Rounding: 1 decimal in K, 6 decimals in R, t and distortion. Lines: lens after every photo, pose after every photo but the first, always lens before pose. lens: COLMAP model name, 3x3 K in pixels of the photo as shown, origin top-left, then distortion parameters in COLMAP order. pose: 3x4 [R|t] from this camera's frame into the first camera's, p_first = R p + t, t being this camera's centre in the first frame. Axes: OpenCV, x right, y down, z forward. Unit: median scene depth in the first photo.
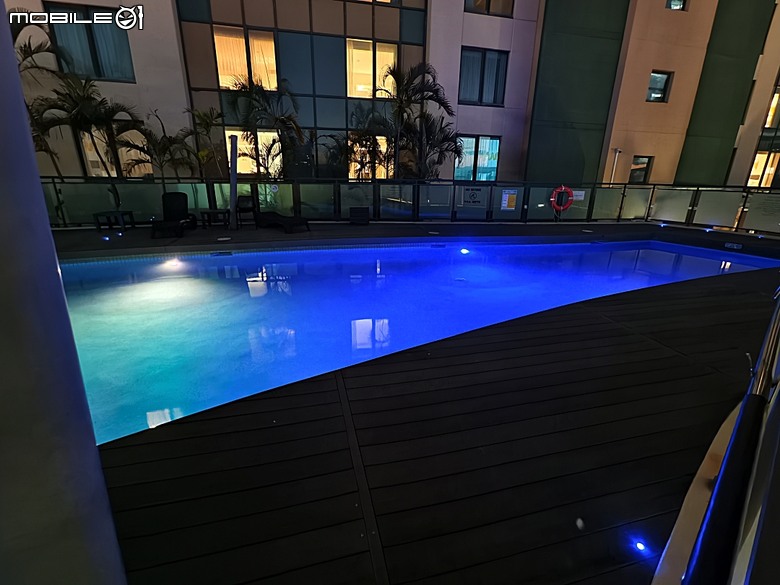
lens RADIAL K [[357.8, 0, 390.0], [0, 357.8, 292.5], [0, 0, 1]] dist [-0.001347, 0.000374]
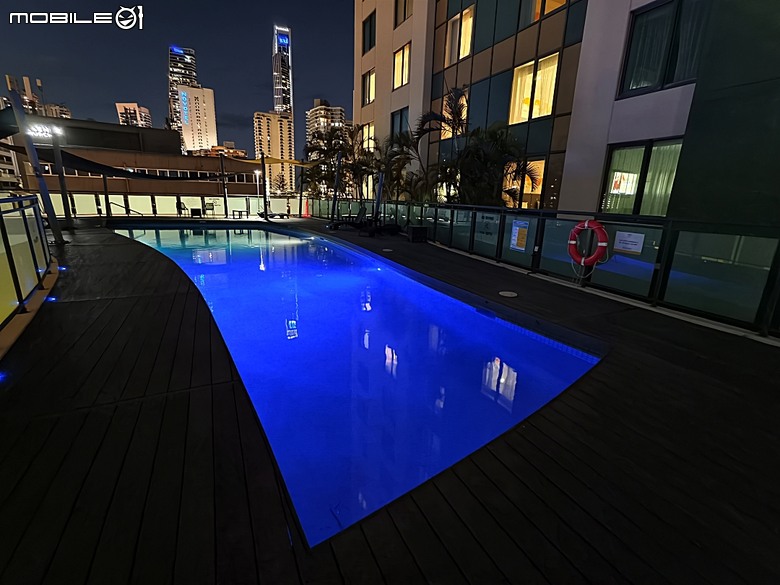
lens RADIAL K [[357.8, 0, 390.0], [0, 357.8, 292.5], [0, 0, 1]] dist [-0.001347, 0.000374]
pose [[0.209035, 0.239632, -0.948093, 0.859039], [-0.336103, 0.928055, 0.160463, -0.166927], [0.918335, 0.285115, 0.274537, 0.560062]]
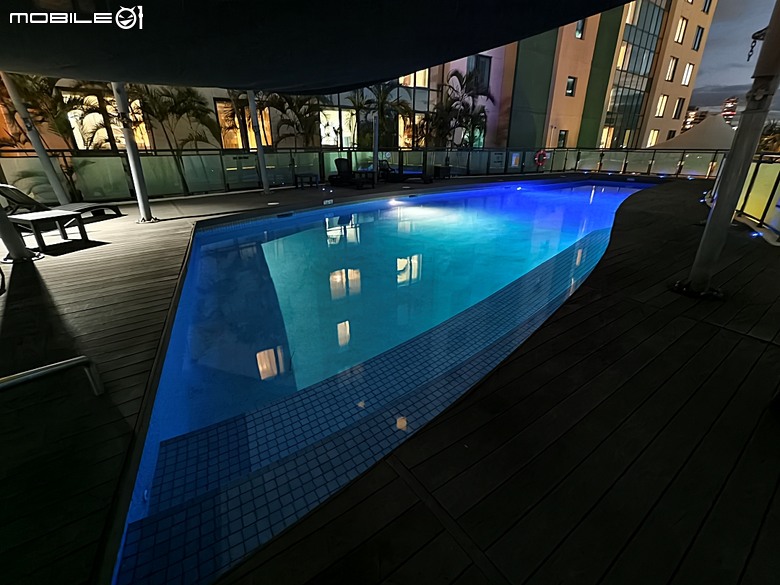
lens RADIAL K [[357.8, 0, 390.0], [0, 357.8, 292.5], [0, 0, 1]] dist [-0.001347, 0.000374]
pose [[0.927265, -0.152599, 0.341896, -0.733007], [0.126171, 0.987117, 0.098389, 0.085527], [-0.352506, -0.048095, 0.934573, -0.279018]]
